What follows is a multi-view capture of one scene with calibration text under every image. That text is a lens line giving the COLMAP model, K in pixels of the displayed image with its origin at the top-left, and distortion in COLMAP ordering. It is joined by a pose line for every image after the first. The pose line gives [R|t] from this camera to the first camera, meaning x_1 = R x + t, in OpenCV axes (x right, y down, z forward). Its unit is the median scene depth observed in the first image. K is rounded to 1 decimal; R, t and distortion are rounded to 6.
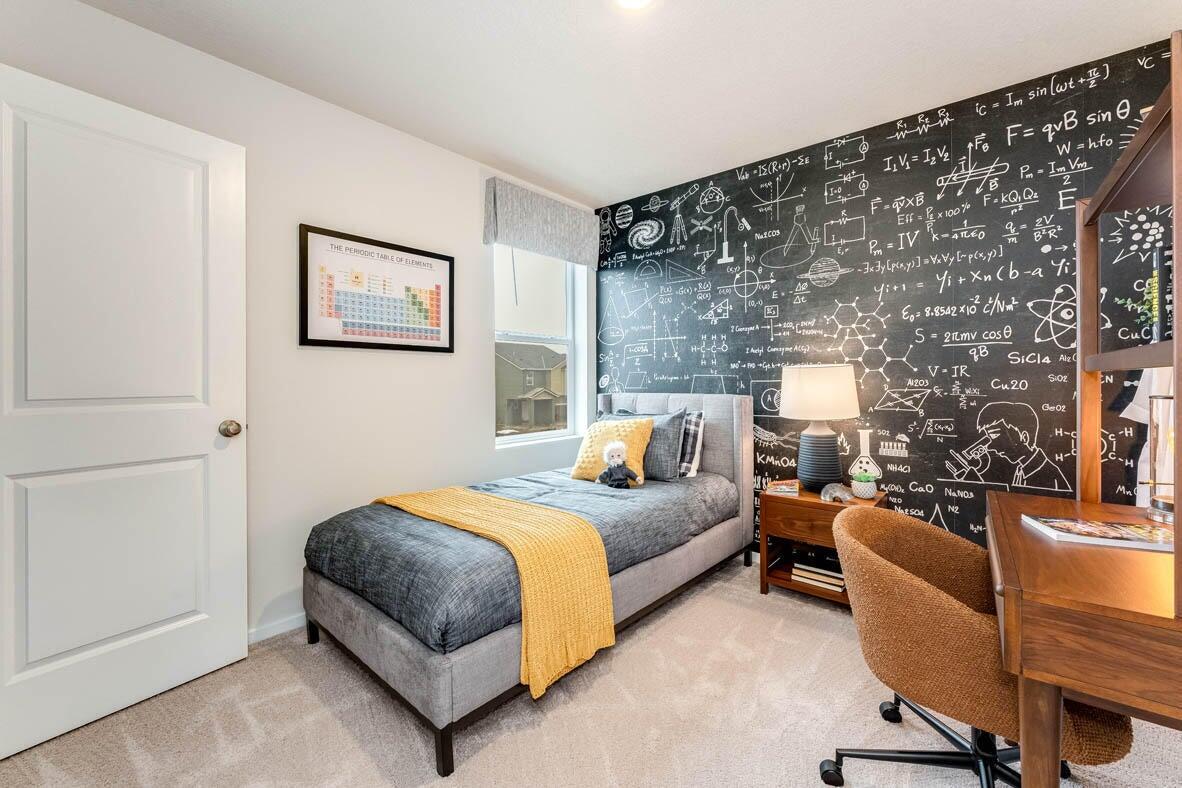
lens RADIAL K [[477.4, 0, 592.3], [0, 477.4, 380.3], [0, 0, 1]] dist [-0.000697, -0.000047]
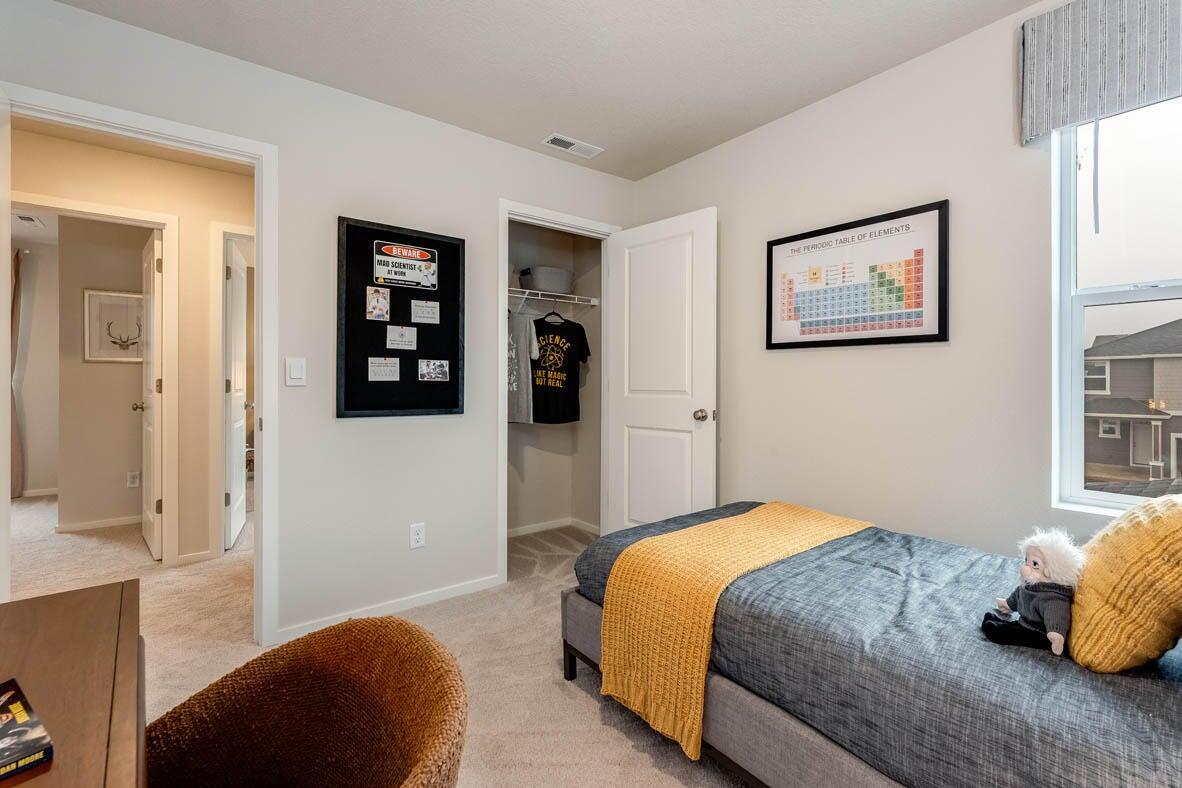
lens RADIAL K [[539.7, 0, 591.3], [0, 539.7, 380.0], [0, 0, 1]] dist [-0.001136, -0.000038]
pose [[-0.214306, 0.004397, -0.976757, 0.658005], [-0.002536, 0.999984, 0.005058, -0.006533], [0.976763, 0.003561, -0.214291, 0.788584]]
